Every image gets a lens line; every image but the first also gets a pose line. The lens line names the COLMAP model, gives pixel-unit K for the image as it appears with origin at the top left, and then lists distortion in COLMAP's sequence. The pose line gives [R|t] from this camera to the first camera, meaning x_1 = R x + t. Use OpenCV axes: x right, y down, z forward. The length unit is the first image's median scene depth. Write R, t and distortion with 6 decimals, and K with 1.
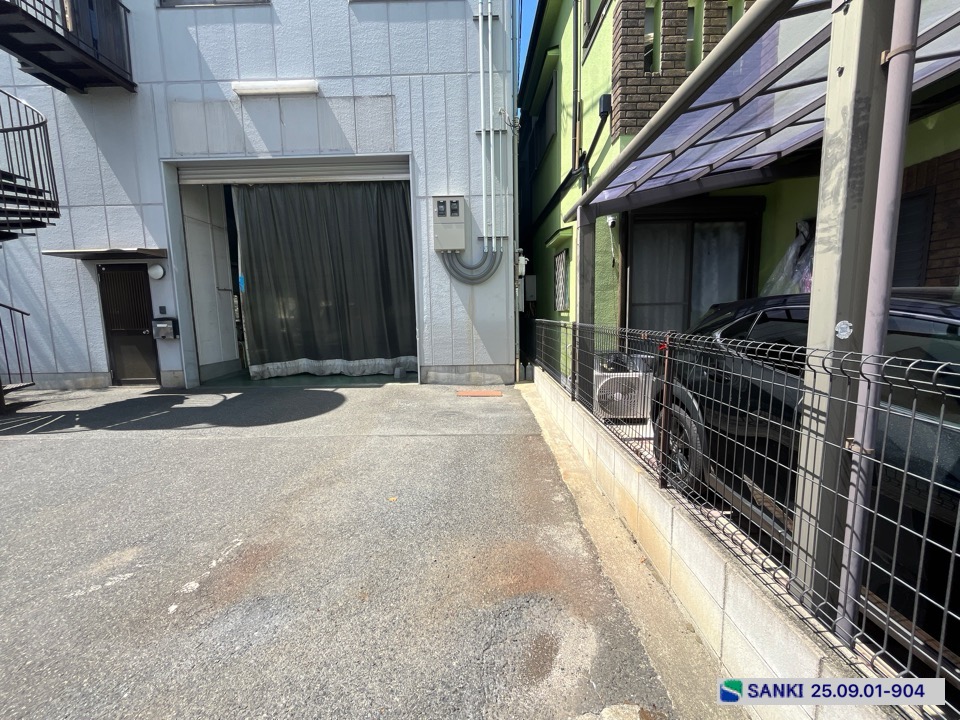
lens RADIAL K [[391.0, 0, 476.8], [0, 391.0, 360.7], [0, 0, 1]] dist [-0.003248, 0.000536]
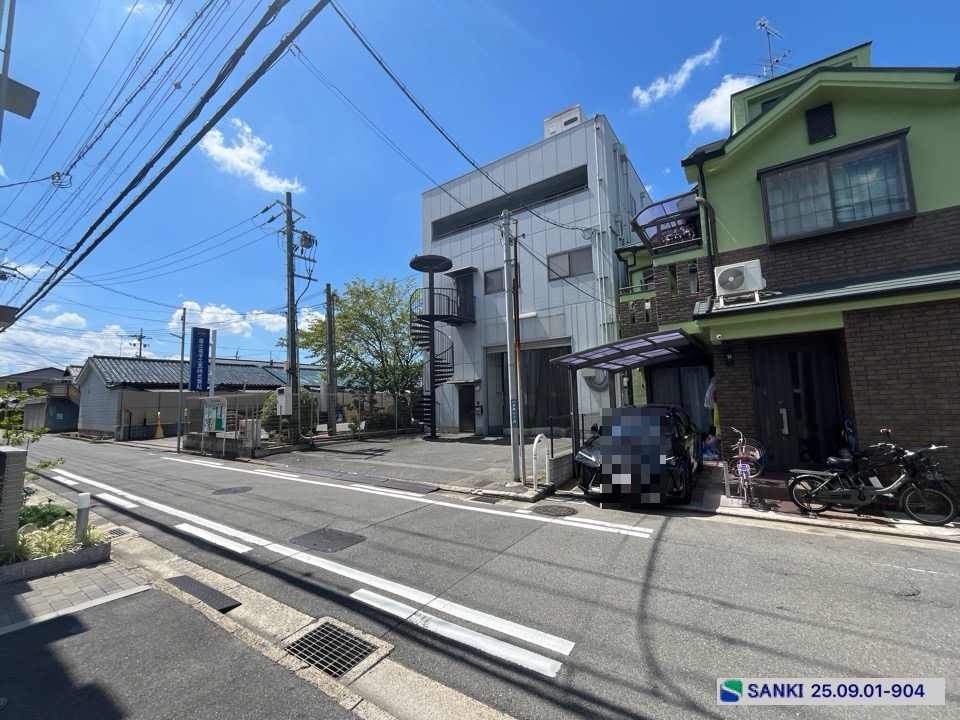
lens RADIAL K [[391.0, 0, 476.8], [0, 391.0, 359.8], [0, 0, 1]] dist [-0.003248, 0.000536]
pose [[0.821620, -0.057241, -0.567154, 0.677521], [-0.063209, 0.979661, -0.190444, 0.084605], [0.566520, 0.192322, 0.801291, -1.152767]]
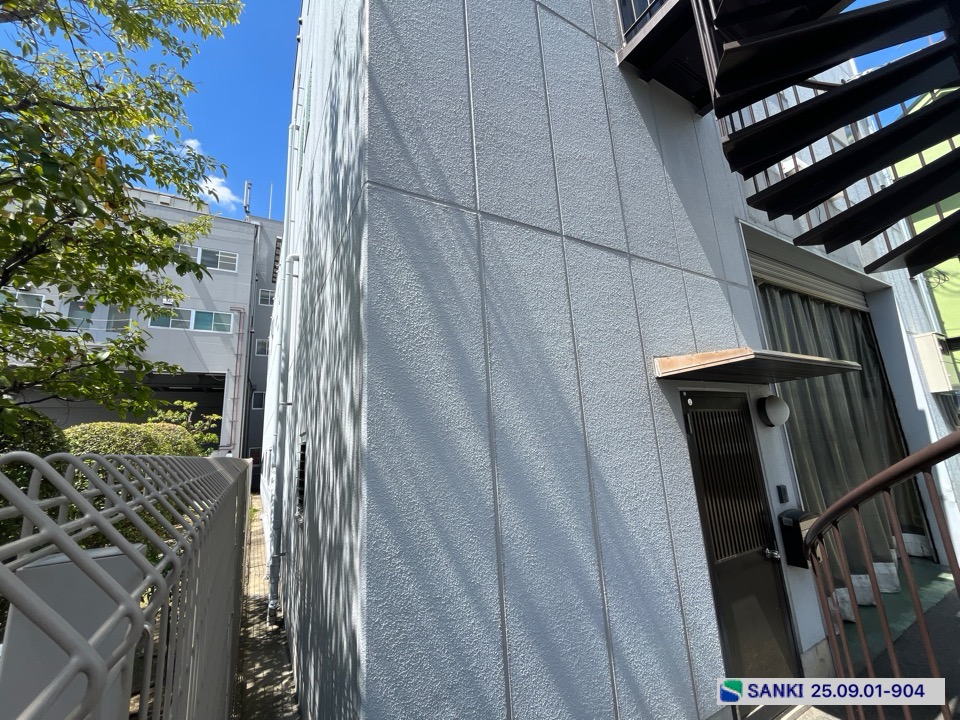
lens RADIAL K [[391.0, 0, 476.7], [0, 391.0, 359.3], [0, 0, 1]] dist [-0.003248, 0.000536]
pose [[0.866471, 0.080854, 0.492637, -1.434095], [0.097041, 0.940698, -0.325071, -0.174954], [-0.489706, 0.329470, 0.807241, 0.805693]]
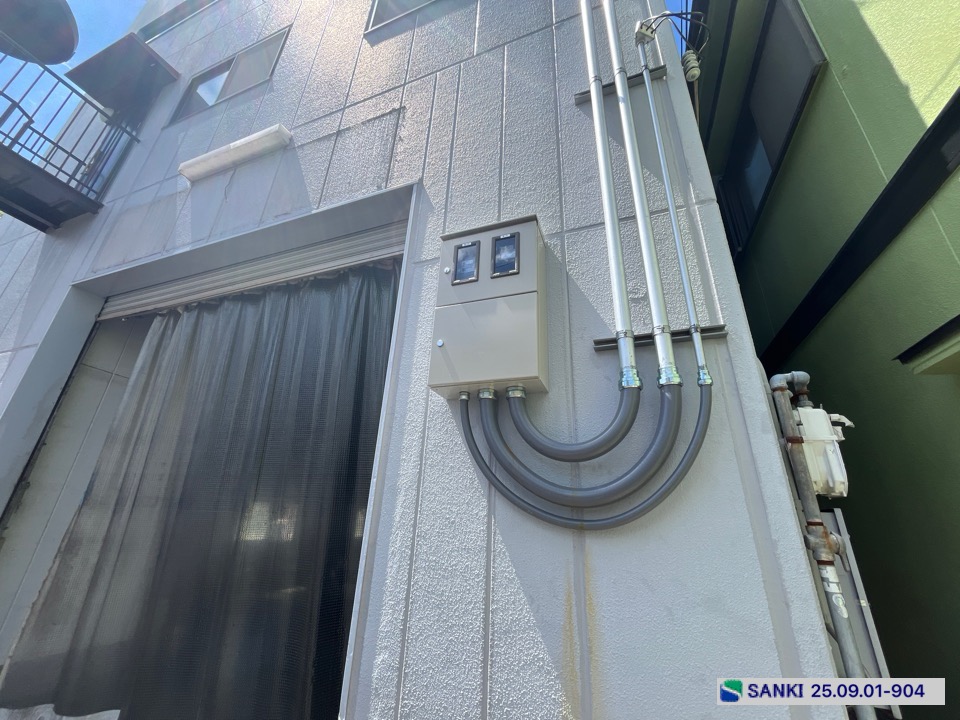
lens RADIAL K [[391.0, 0, 475.0], [0, 391.0, 360.3], [0, 0, 1]] dist [-0.003248, 0.000536]
pose [[0.934583, -0.077362, -0.347231, 0.018809], [-0.108625, 0.867395, -0.485619, -0.171052], [0.338755, 0.491569, 0.802250, 0.786036]]
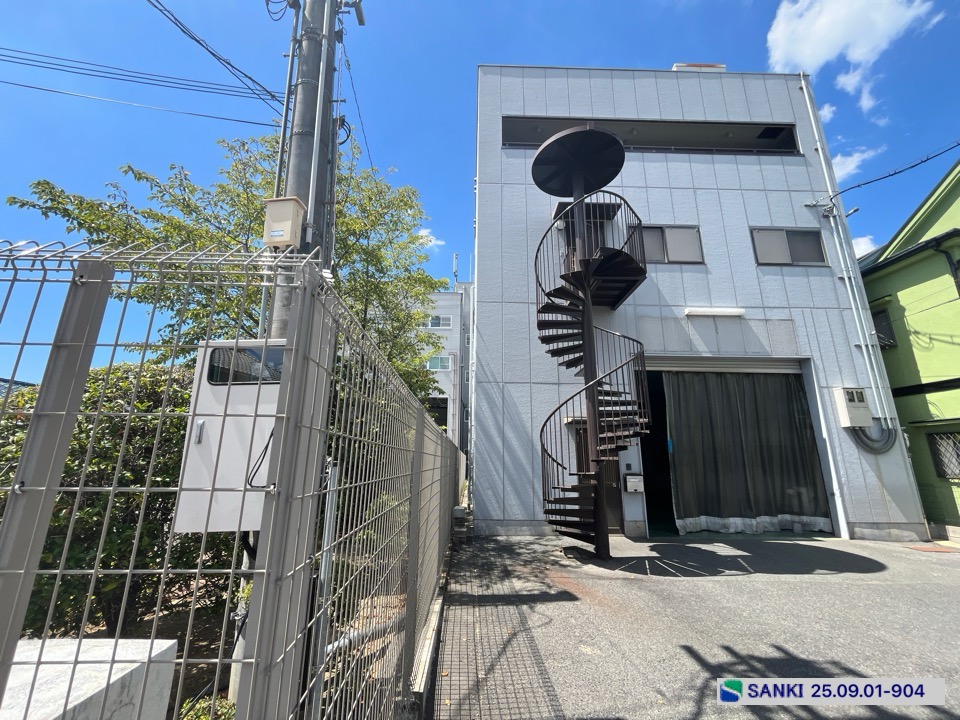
lens RADIAL K [[391.0, 0, 476.1], [0, 391.0, 360.2], [0, 0, 1]] dist [-0.003248, 0.000536]
pose [[0.999075, 0.037562, 0.020932, -1.401005], [-0.027310, 0.930276, -0.365841, 0.019951], [-0.033215, 0.364931, 0.930442, -0.248539]]
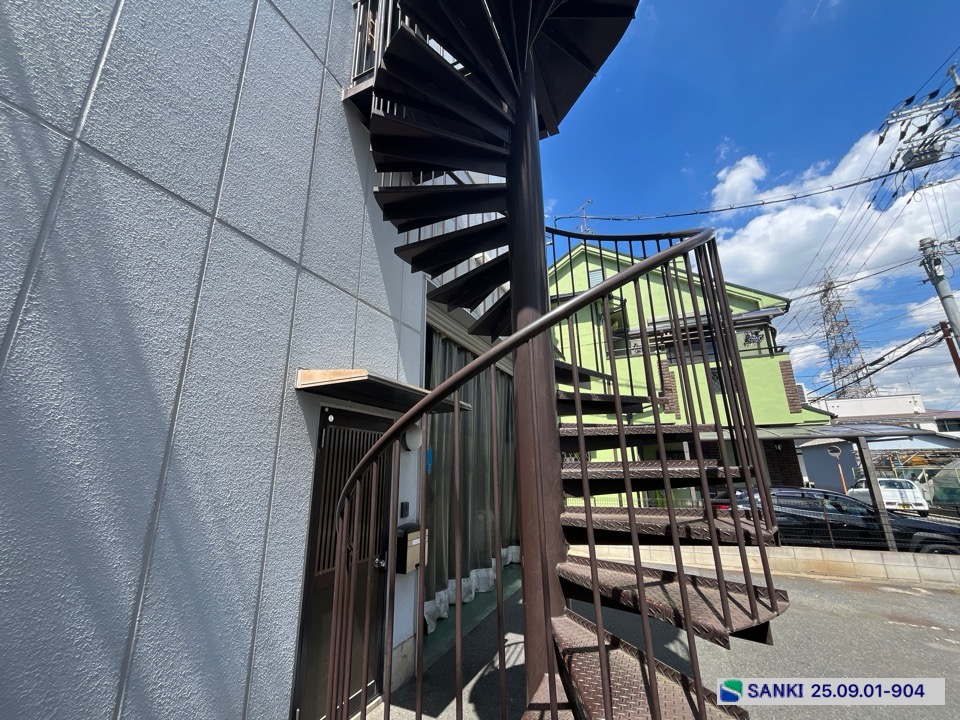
lens RADIAL K [[391.0, 0, 476.5], [0, 391.0, 360.1], [0, 0, 1]] dist [-0.003248, 0.000536]
pose [[0.406595, 0.264450, 0.874498, -1.358933], [0.115393, 0.934660, -0.336295, -0.138694], [-0.906292, 0.237647, 0.349512, 0.725609]]
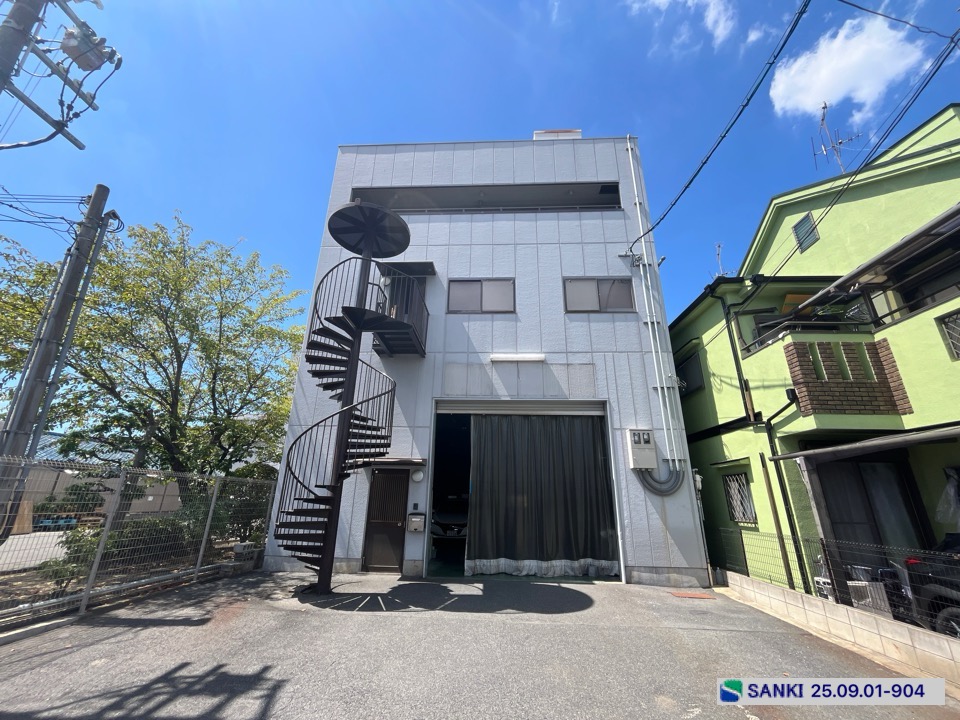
lens RADIAL K [[391.0, 0, 476.3], [0, 391.0, 360.8], [0, 0, 1]] dist [-0.003248, 0.000536]
pose [[0.998361, 0.023297, -0.052275, -0.586752], [-0.044342, 0.892334, -0.449191, 0.011043], [0.036182, 0.450773, 0.891905, -0.370291]]
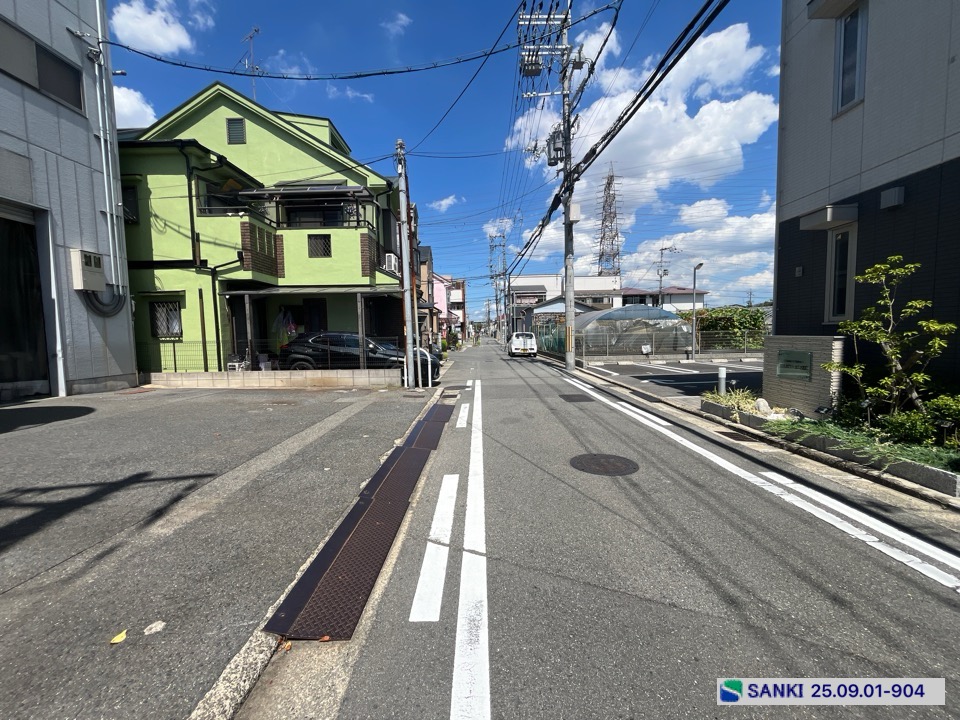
lens RADIAL K [[391.0, 0, 477.1], [0, 391.0, 360.5], [0, 0, 1]] dist [-0.003248, 0.000536]
pose [[0.019682, -0.048667, 0.998621, -1.416885], [0.139983, 0.989111, 0.045445, 0.079255], [-0.989958, 0.138895, 0.026280, -0.315866]]
